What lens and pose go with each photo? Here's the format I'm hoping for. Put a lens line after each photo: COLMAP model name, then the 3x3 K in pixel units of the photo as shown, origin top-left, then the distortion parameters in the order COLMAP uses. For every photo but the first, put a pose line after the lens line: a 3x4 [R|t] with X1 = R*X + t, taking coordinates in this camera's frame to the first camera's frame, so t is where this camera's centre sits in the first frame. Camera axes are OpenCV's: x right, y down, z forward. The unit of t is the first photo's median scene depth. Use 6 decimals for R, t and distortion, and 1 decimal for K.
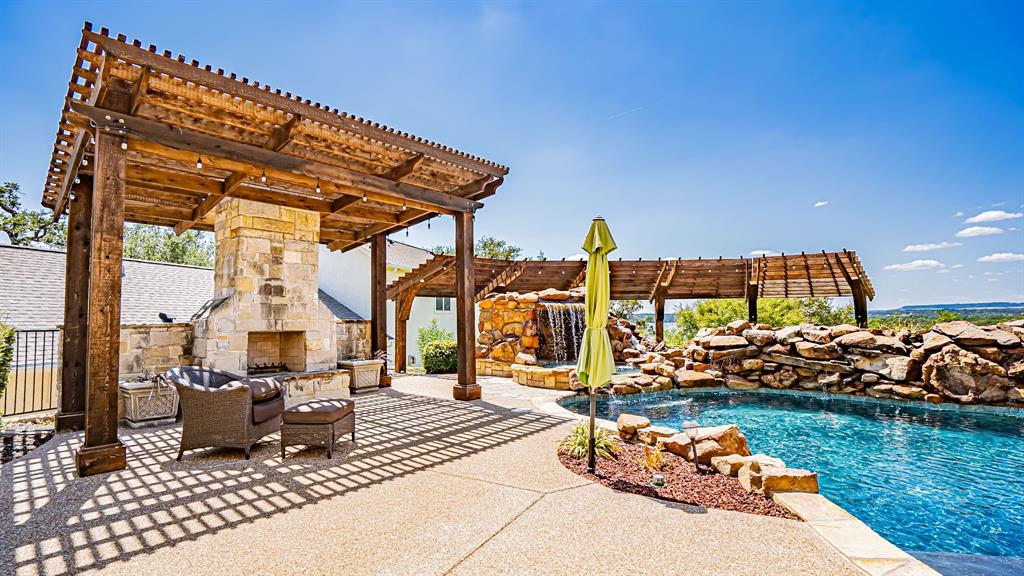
lens RADIAL K [[493.7, 0, 512.0], [0, 493.7, 288.0], [0, 0, 1]] dist [-0.050455, 0.000597]
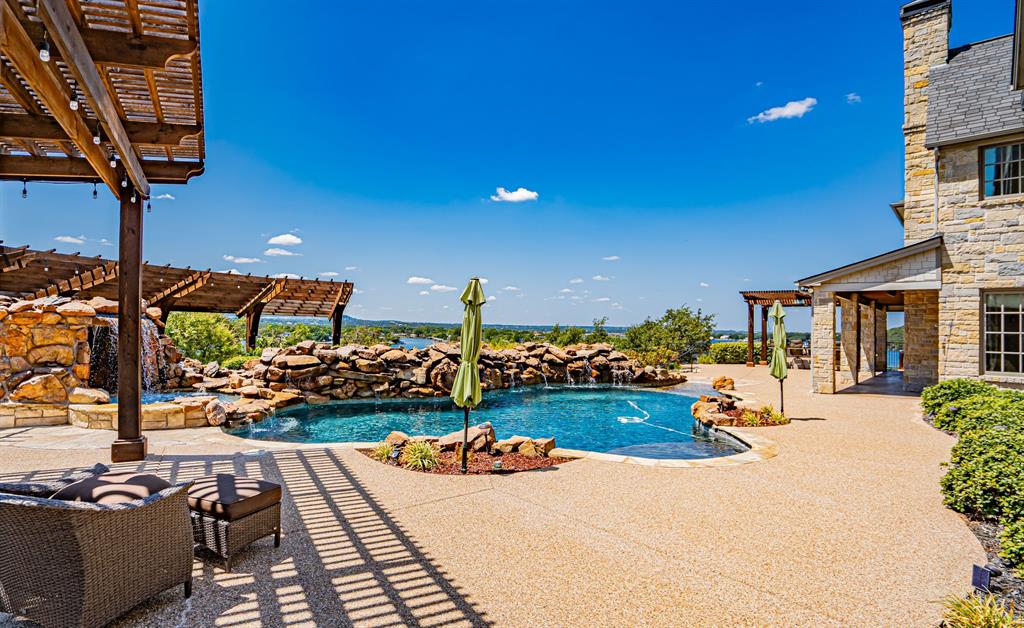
lens RADIAL K [[526.3, 0, 512.0], [0, 526.3, 314.0], [0, 0, 1]] dist [-0.050686, 0.000321]
pose [[0.322521, 0.038042, 0.945798, -0.580107], [-0.081770, 0.996577, -0.012201, -0.019541], [-0.943024, -0.073403, 0.324527, 0.233807]]
